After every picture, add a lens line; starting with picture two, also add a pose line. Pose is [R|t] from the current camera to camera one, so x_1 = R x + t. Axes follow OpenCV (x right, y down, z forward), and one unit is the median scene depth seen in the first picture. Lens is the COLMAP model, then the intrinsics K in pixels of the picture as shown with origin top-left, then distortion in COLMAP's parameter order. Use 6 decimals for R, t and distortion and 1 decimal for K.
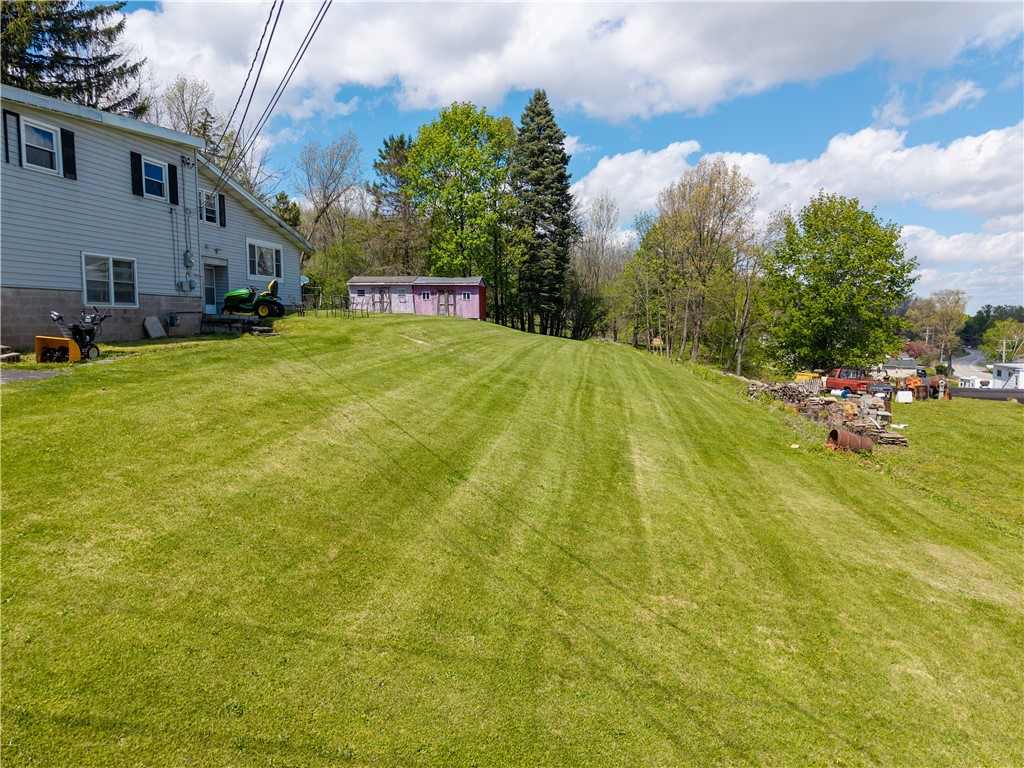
lens RADIAL K [[690.6, 0, 515.5], [0, 690.6, 381.2], [0, 0, 1]] dist [0.017072, -0.010079]
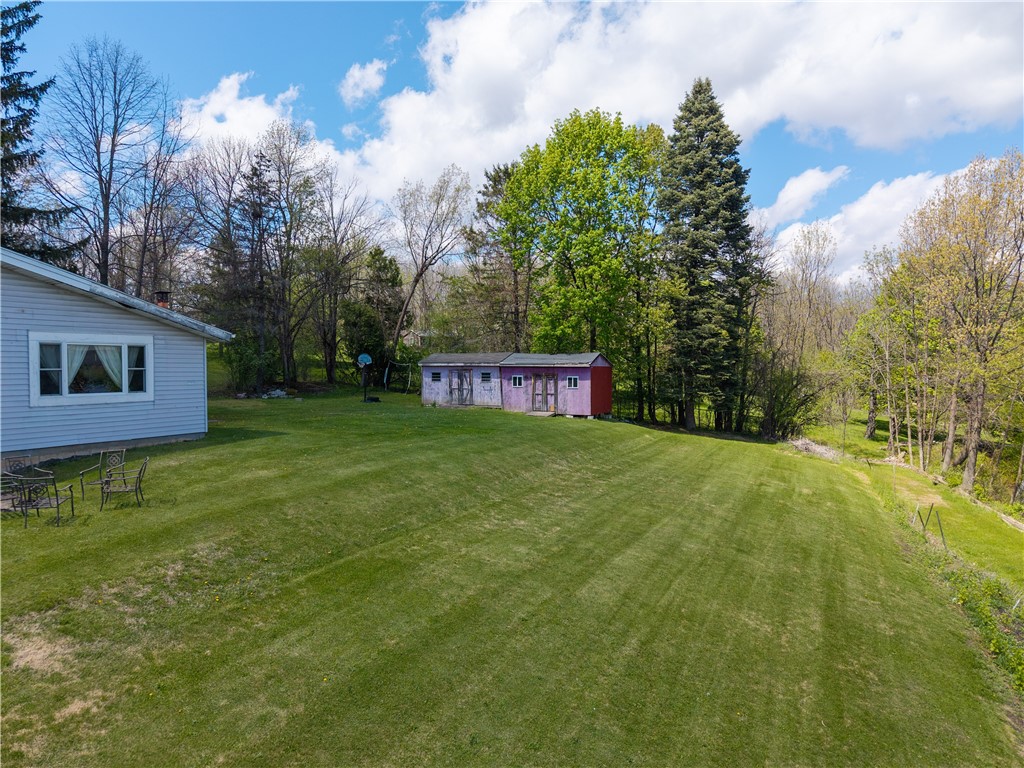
lens RADIAL K [[690.6, 0, 510.9], [0, 690.6, 381.0], [0, 0, 1]] dist [0.017072, -0.010079]
pose [[0.944809, 0.009652, -0.327479, 0.085514], [-0.030340, 0.997848, -0.058122, -0.076336], [0.326213, 0.064850, 0.943069, 0.310500]]
